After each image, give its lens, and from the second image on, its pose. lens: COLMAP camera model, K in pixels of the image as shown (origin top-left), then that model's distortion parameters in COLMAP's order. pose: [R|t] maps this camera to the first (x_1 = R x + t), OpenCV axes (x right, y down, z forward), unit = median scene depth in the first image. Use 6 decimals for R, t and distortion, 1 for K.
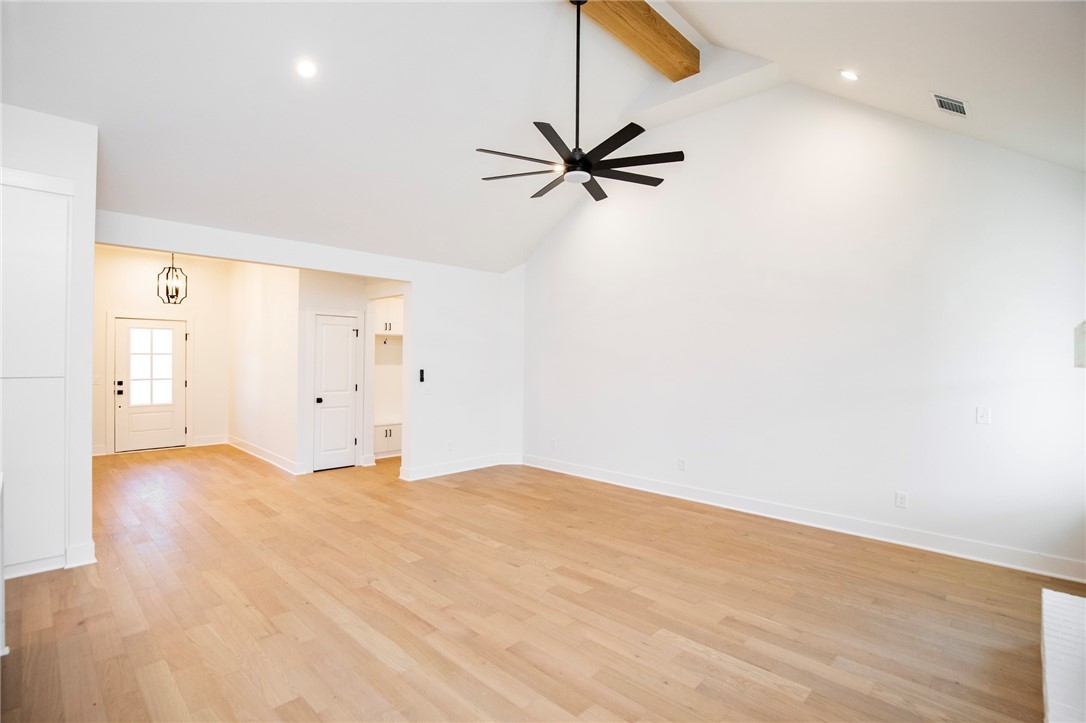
lens RADIAL K [[517.1, 0, 555.4], [0, 517.1, 353.1], [0, 0, 1]] dist [-0.027429, 0.000830]
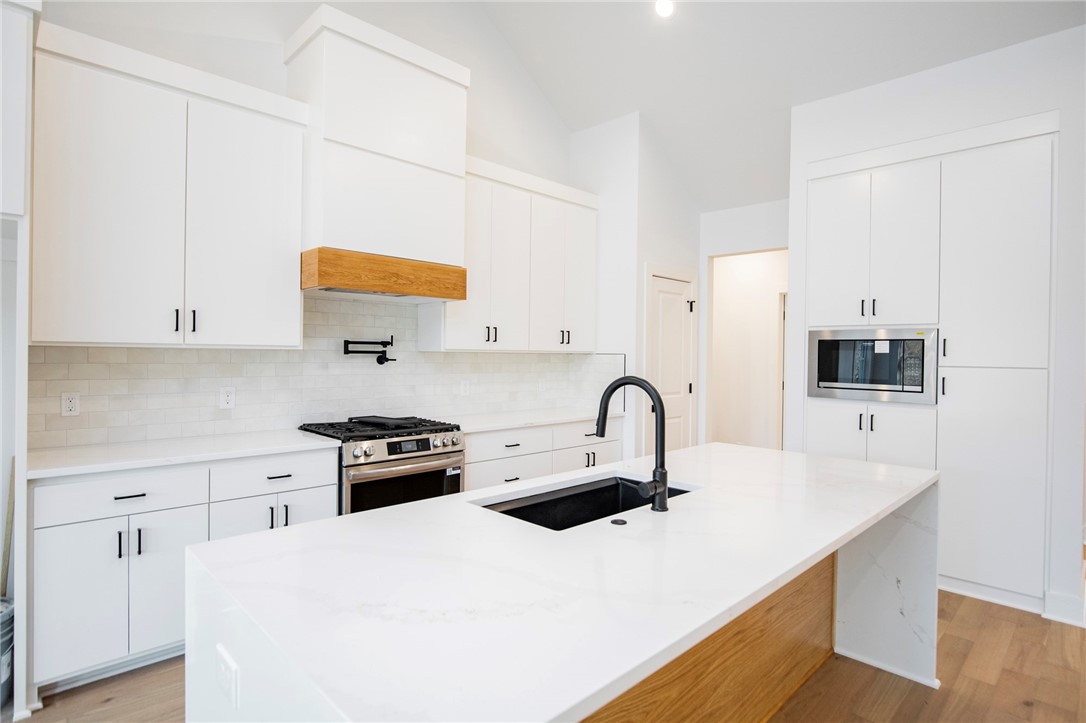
lens RADIAL K [[564.1, 0, 551.3], [0, 564.1, 358.3], [0, 0, 1]] dist [-0.031063, 0.011709]
pose [[-0.023225, -0.003118, -0.999725, -0.077133], [-0.006908, 0.999972, -0.002958, 0.028353], [0.999706, 0.006838, -0.023246, 0.186848]]
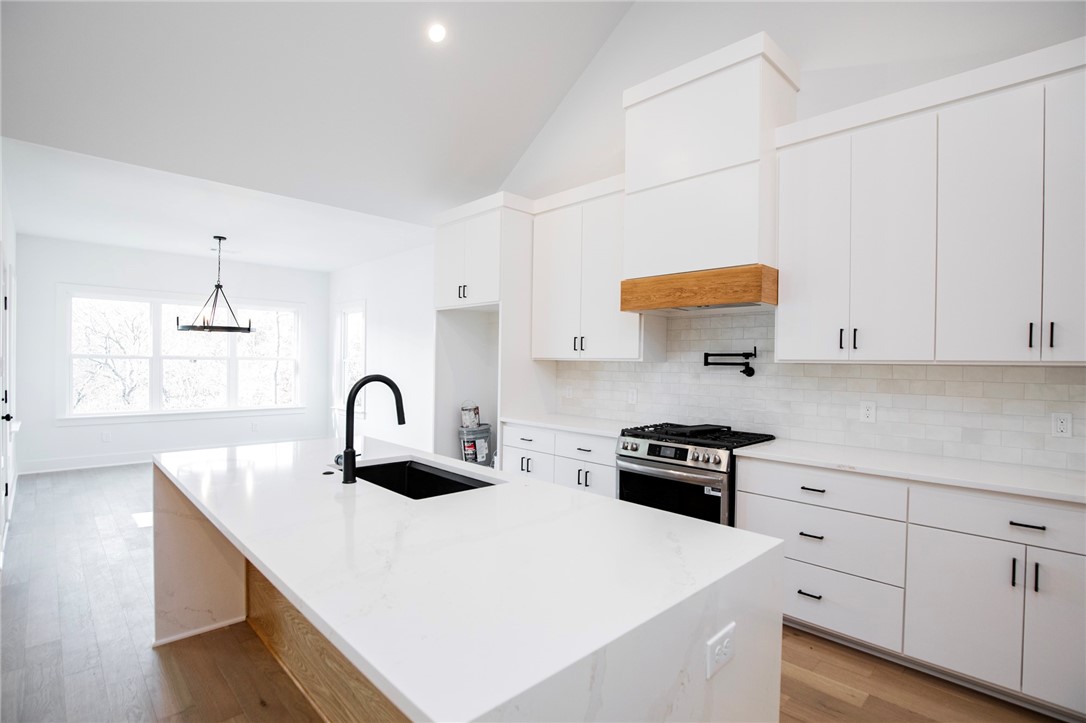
lens RADIAL K [[524.3, 0, 546.1], [0, 524.3, 367.1], [0, 0, 1]] dist [-0.032473, 0.005769]
pose [[-0.999101, -0.025566, 0.033809, -0.583927], [-0.025484, 0.999671, 0.002856, 0.028274], [-0.033871, 0.001992, -0.999424, 0.636358]]
